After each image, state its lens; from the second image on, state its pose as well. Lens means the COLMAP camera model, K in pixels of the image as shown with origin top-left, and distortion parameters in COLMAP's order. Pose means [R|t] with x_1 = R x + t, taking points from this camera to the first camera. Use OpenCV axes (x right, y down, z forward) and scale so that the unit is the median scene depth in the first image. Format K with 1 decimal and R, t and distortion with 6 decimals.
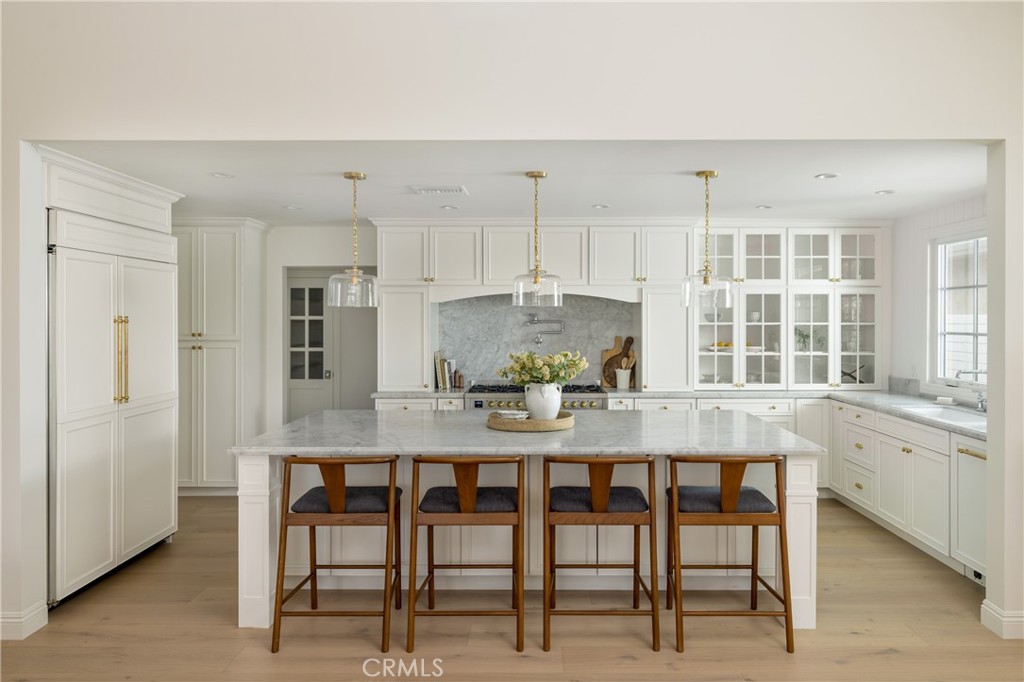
lens RADIAL K [[684.7, 0, 533.0], [0, 684.7, 320.4], [0, 0, 1]] dist [0.003615, 0.003405]
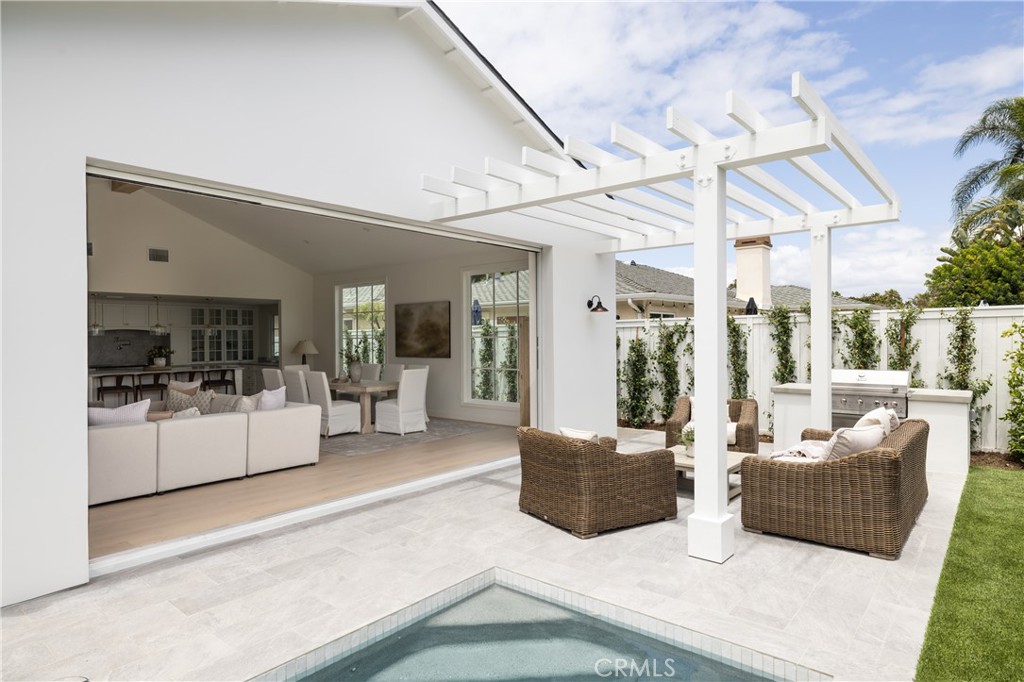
lens RADIAL K [[597.7, 0, 507.9], [0, 597.7, 341.7], [0, 0, 1]] dist [0.005232, -0.000118]
pose [[0.646173, -0.009932, 0.763126, -0.790089], [0.005326, 0.999950, 0.008504, -0.004625], [-0.763172, -0.001431, 0.646194, -1.566419]]
